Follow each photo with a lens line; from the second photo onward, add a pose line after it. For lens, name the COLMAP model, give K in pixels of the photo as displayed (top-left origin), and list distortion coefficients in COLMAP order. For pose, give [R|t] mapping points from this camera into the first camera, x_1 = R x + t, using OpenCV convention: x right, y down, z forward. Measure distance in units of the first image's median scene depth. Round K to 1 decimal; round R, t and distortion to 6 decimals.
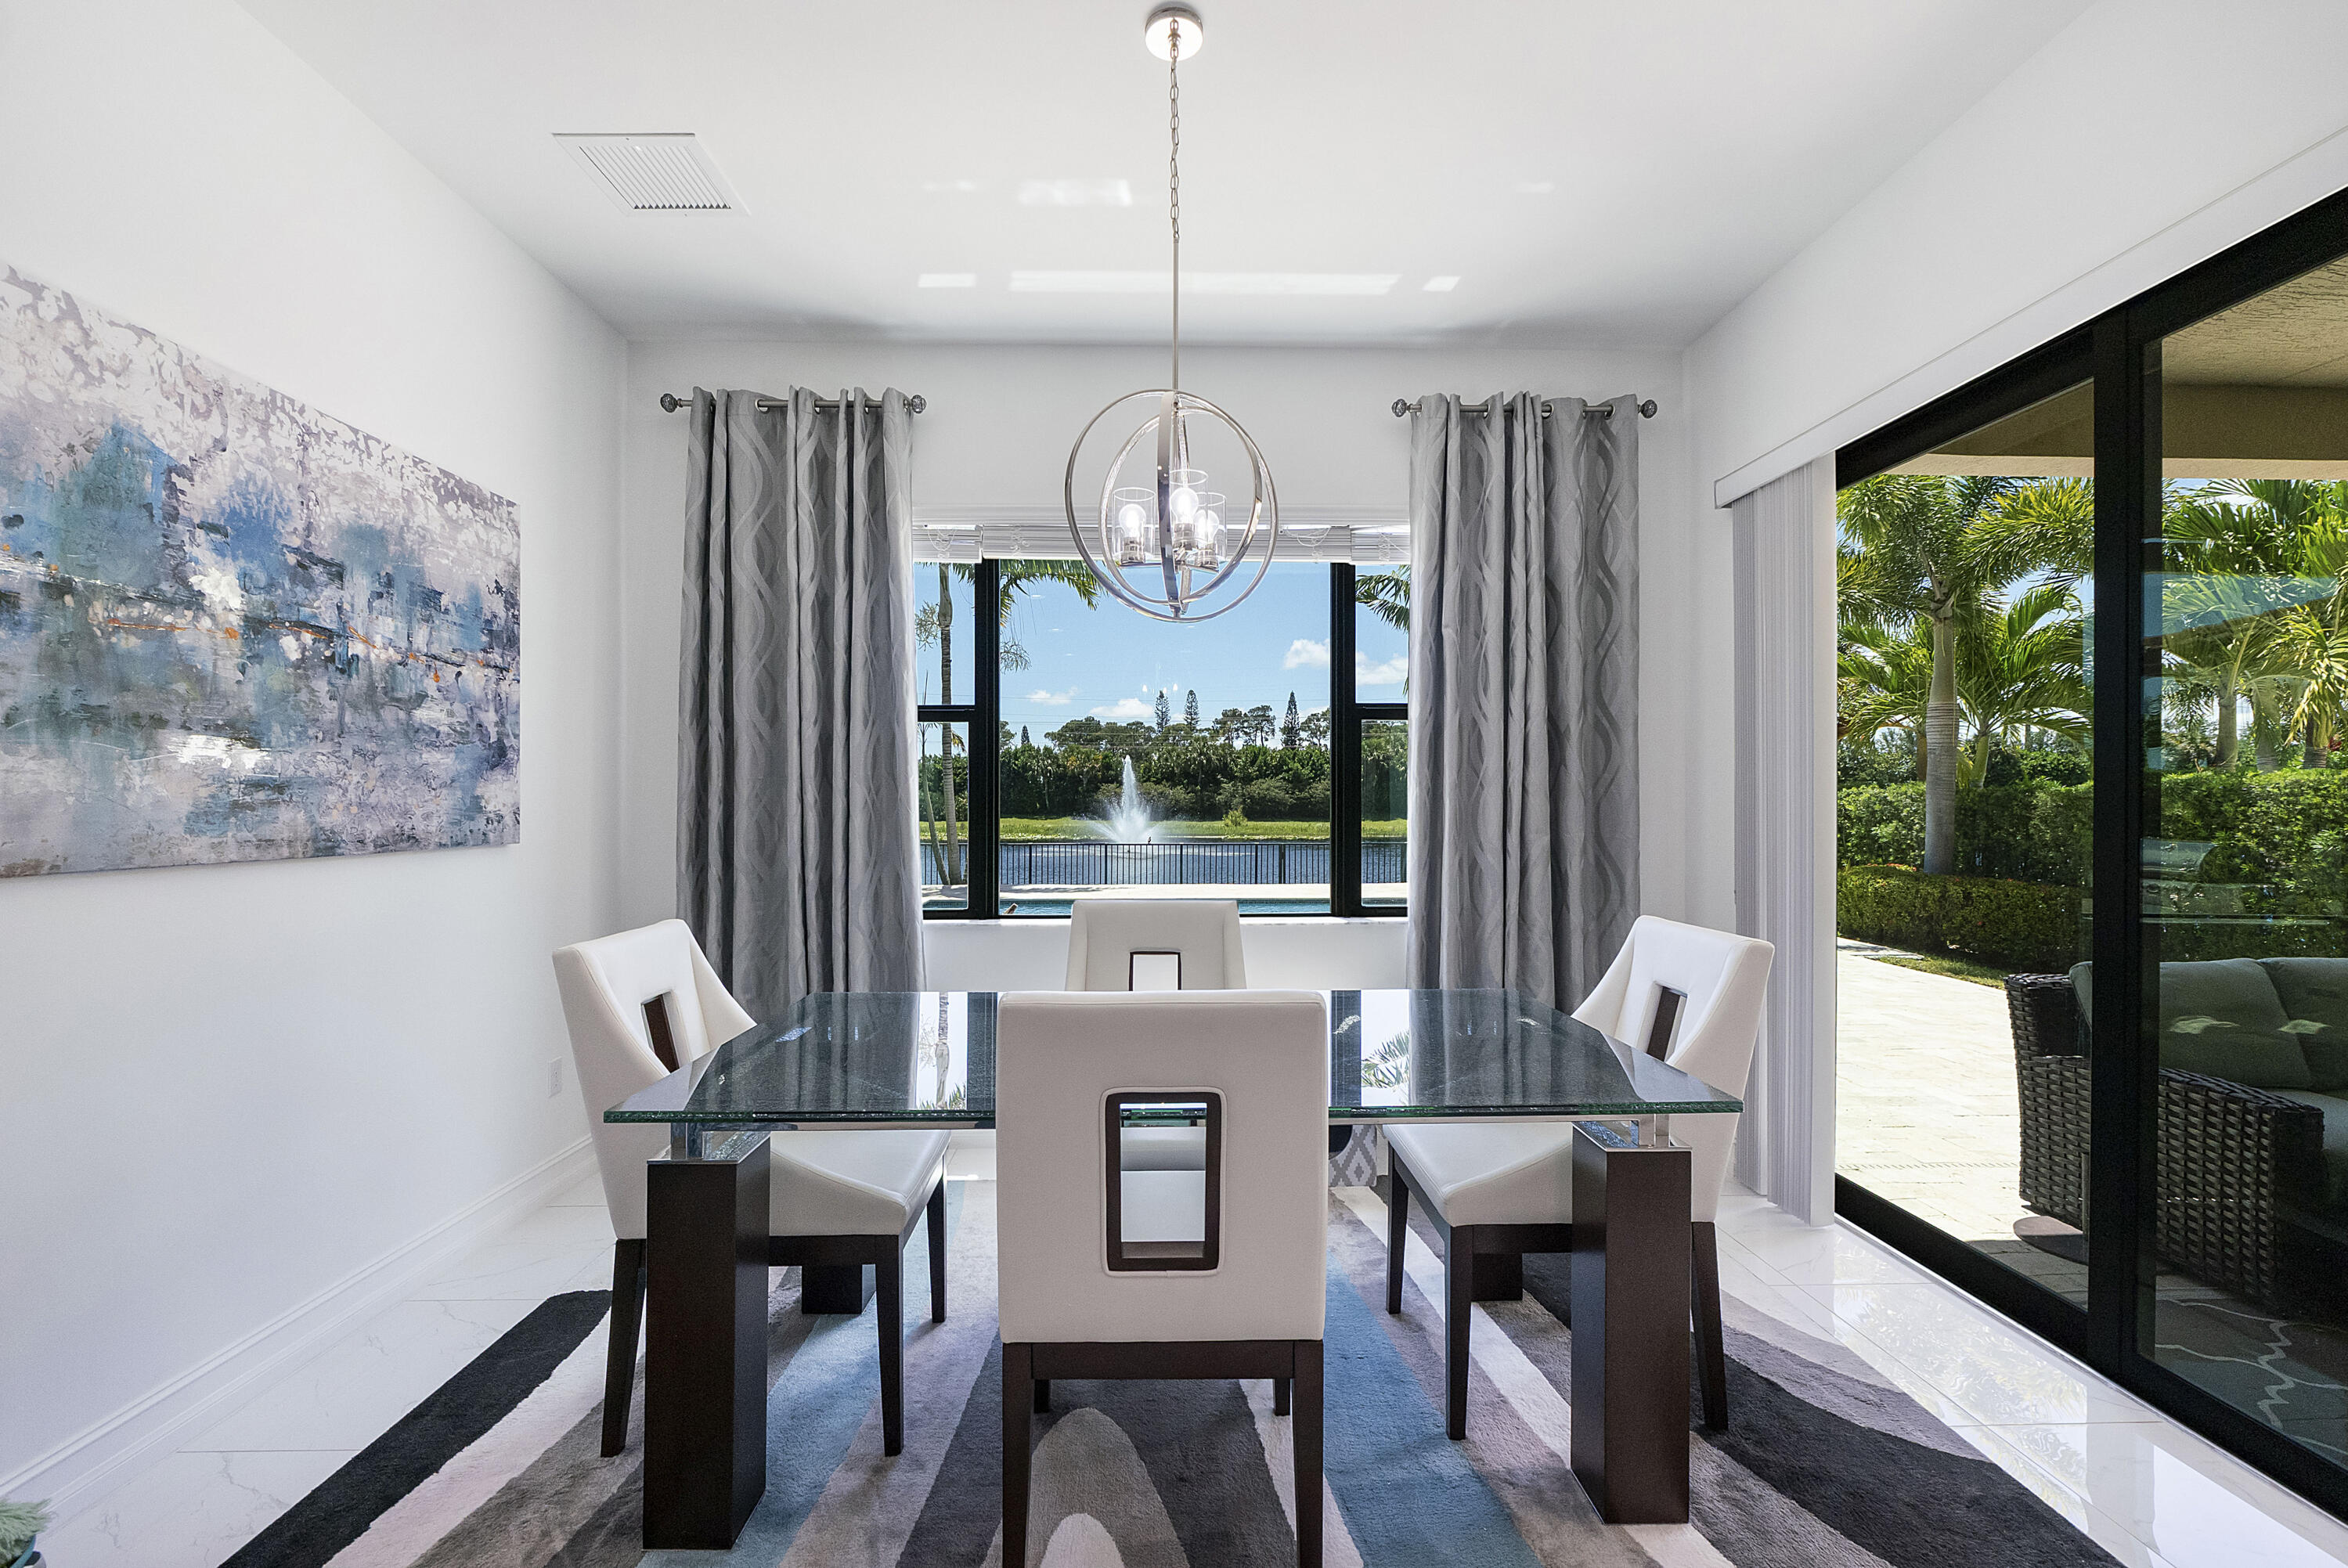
lens RADIAL K [[988.2, 0, 1177.0], [0, 988.2, 800.7], [0, 0, 1]] dist [-0.011927, 0.000181]
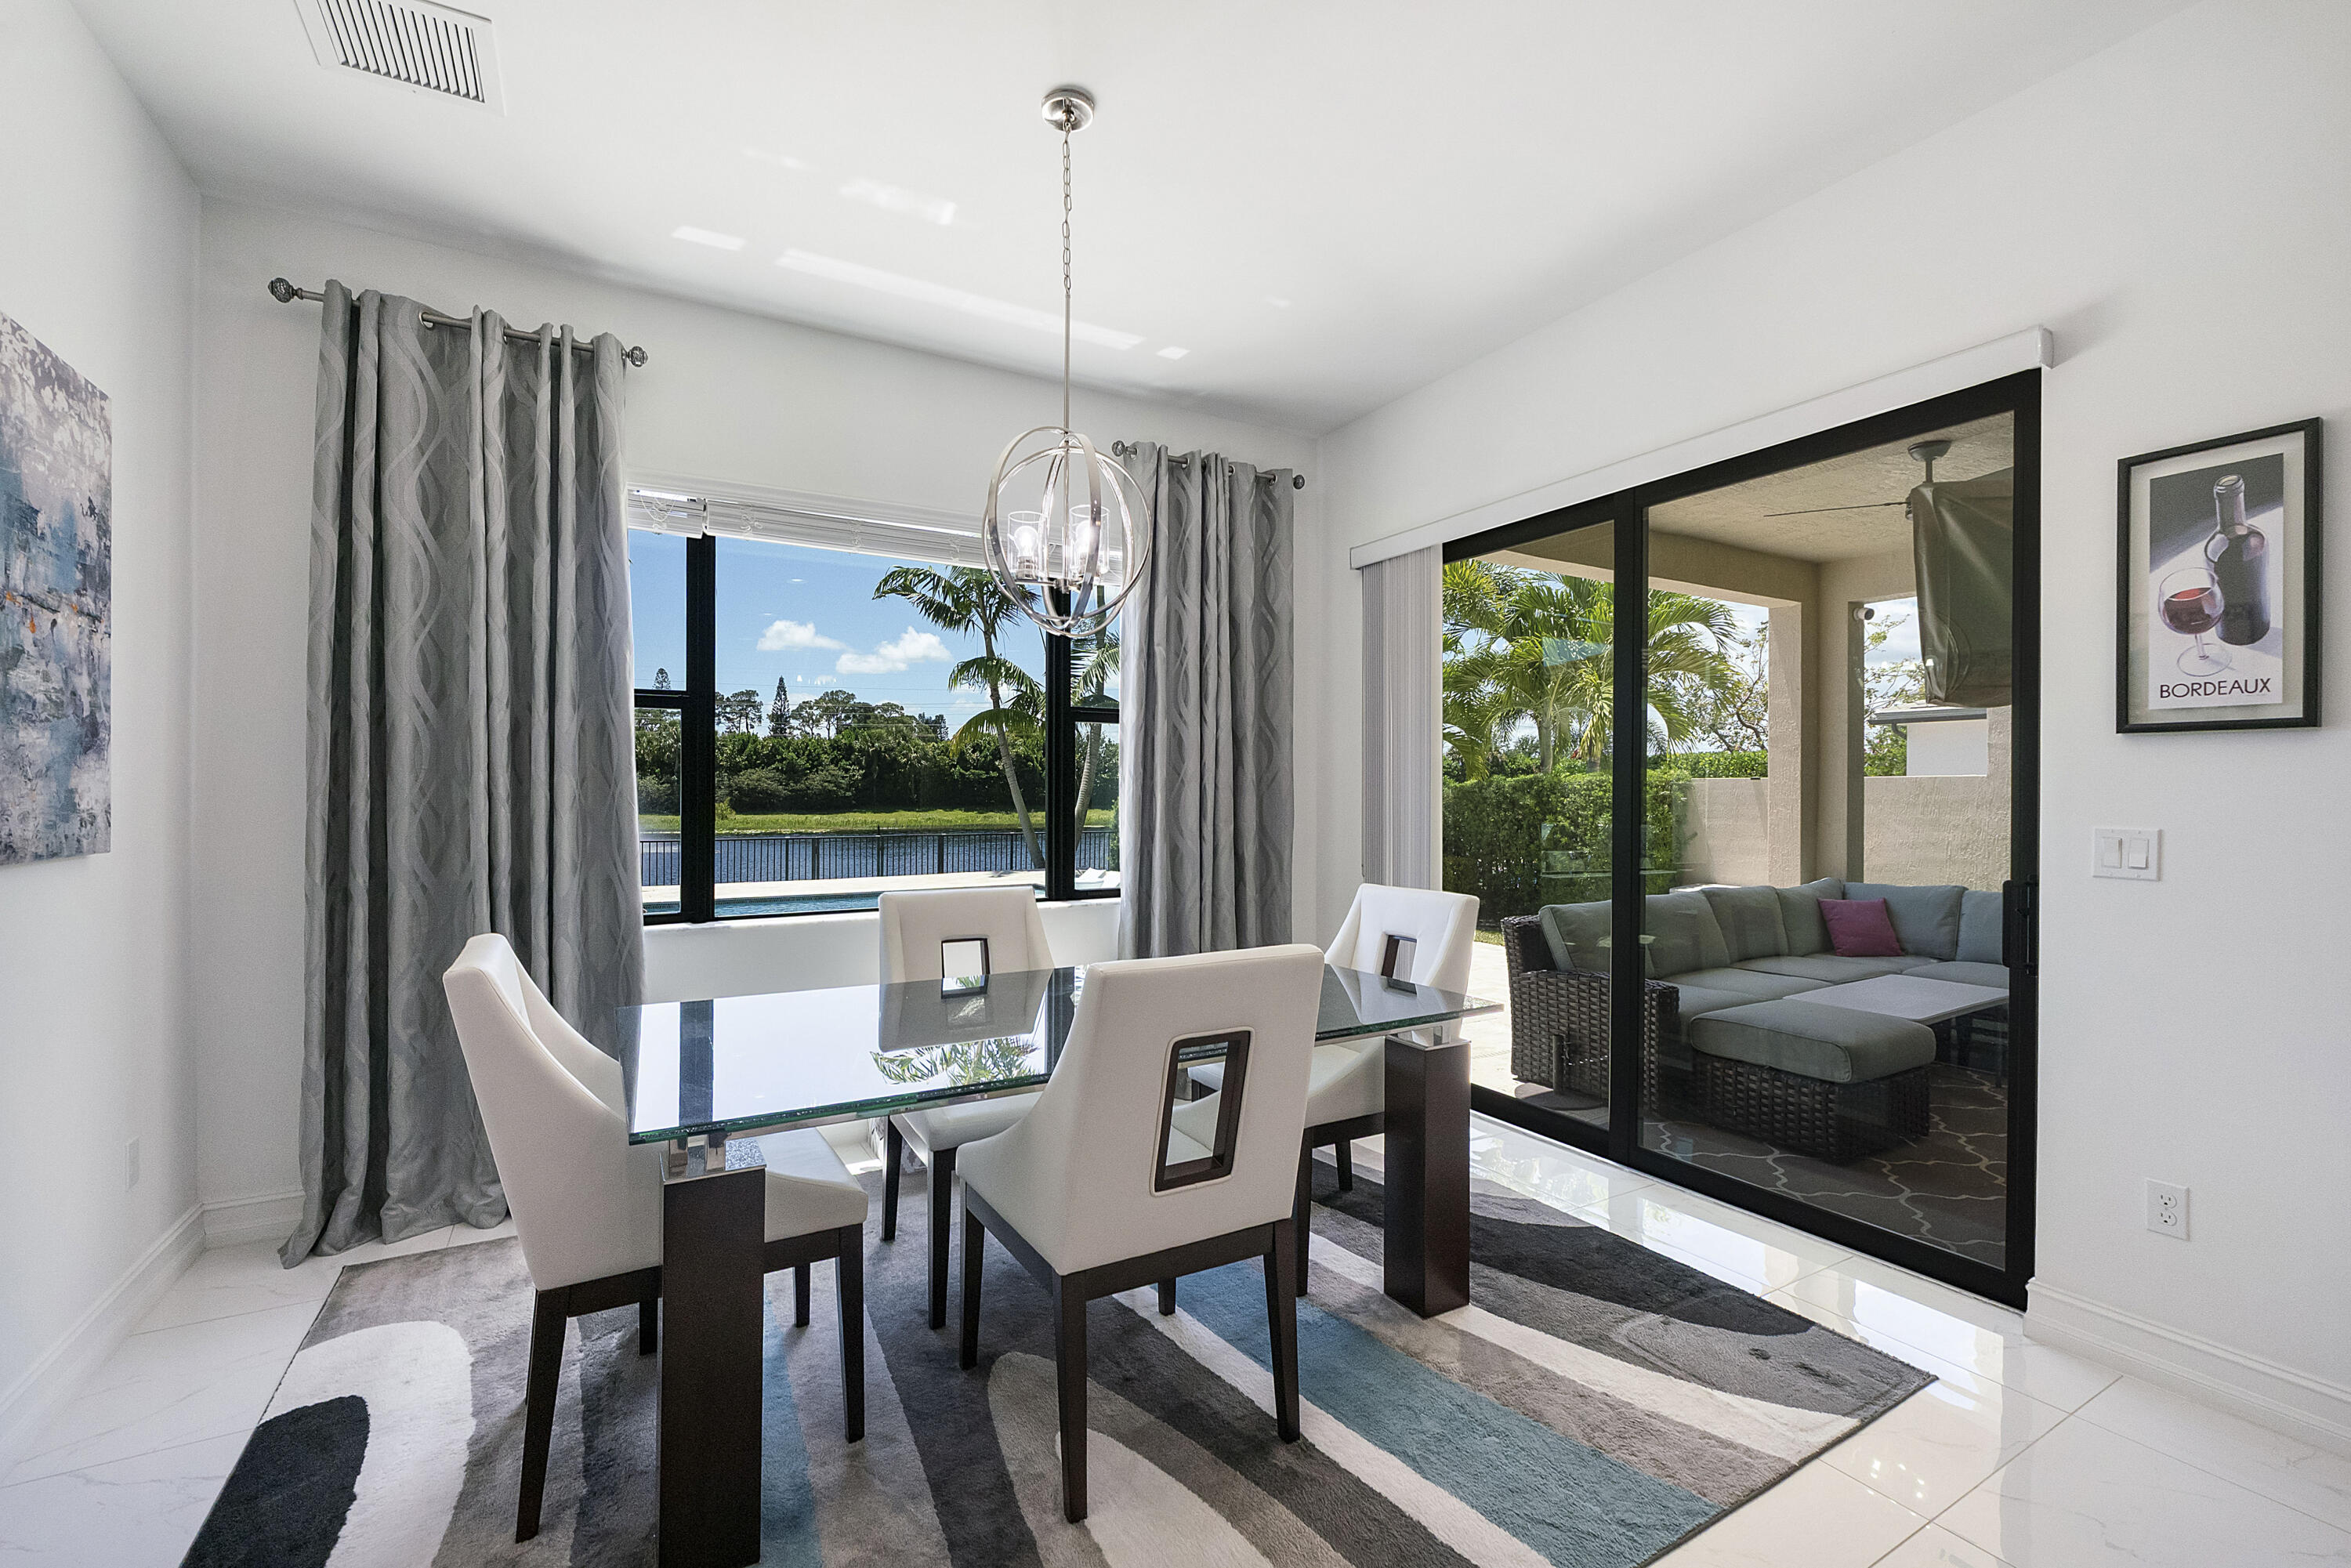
lens RADIAL K [[989.8, 0, 1151.3], [0, 989.8, 797.4], [0, 0, 1]] dist [-0.010491, -0.000344]
pose [[0.882704, -0.000905, 0.469929, -0.281216], [-0.001605, 0.999987, 0.004940, -0.002882], [-0.469927, -0.005115, 0.882690, -0.023072]]
